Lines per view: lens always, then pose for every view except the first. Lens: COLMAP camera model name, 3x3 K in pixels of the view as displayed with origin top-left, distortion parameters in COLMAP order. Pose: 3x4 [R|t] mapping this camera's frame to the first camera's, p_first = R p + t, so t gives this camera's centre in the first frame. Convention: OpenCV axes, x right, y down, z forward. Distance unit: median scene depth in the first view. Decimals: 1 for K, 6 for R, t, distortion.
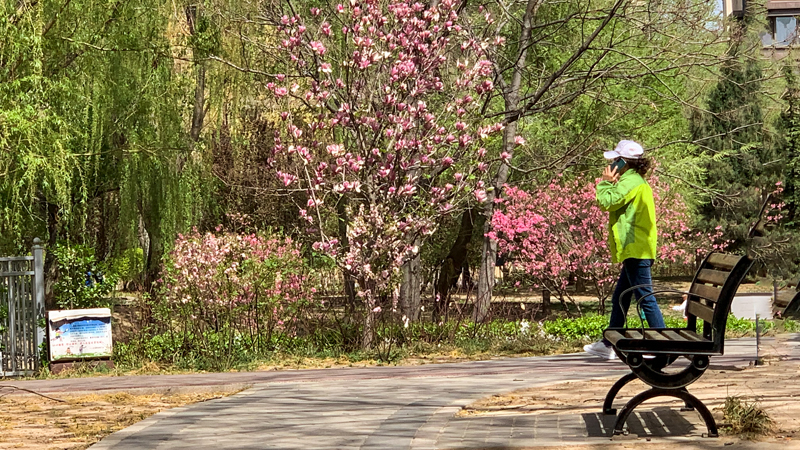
lens RADIAL K [[3272.5, 0, 400.0], [0, 3272.5, 225.0], [0, 0, 1]] dist [-0.268922, 10.142480]
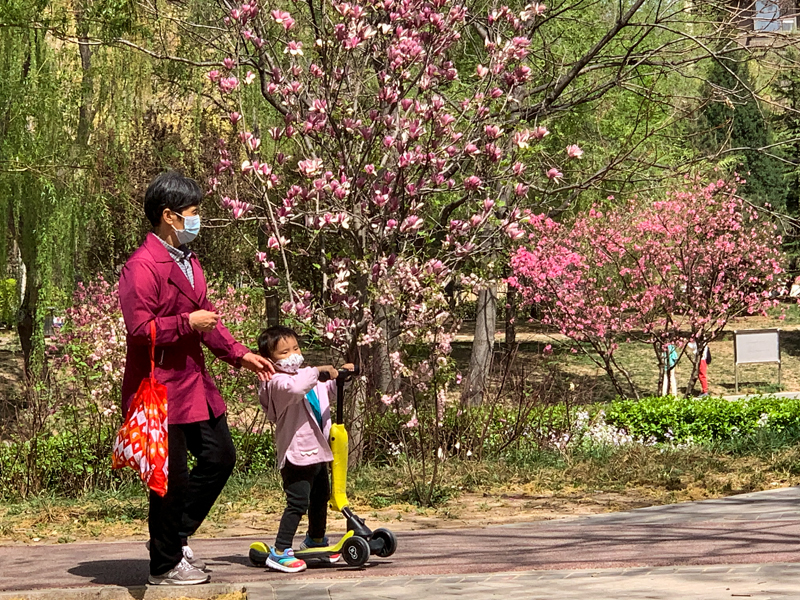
lens RADIAL K [[3158.3, 0, 400.0], [0, 3158.3, 300.0], [0, 0, 1]] dist [-0.268456, -0.934754]
pose [[0.998906, -0.008915, 0.045915, -0.031636], [0.007781, 0.999662, 0.024821, -0.011230], [-0.046121, -0.024437, 0.998637, 0.331605]]
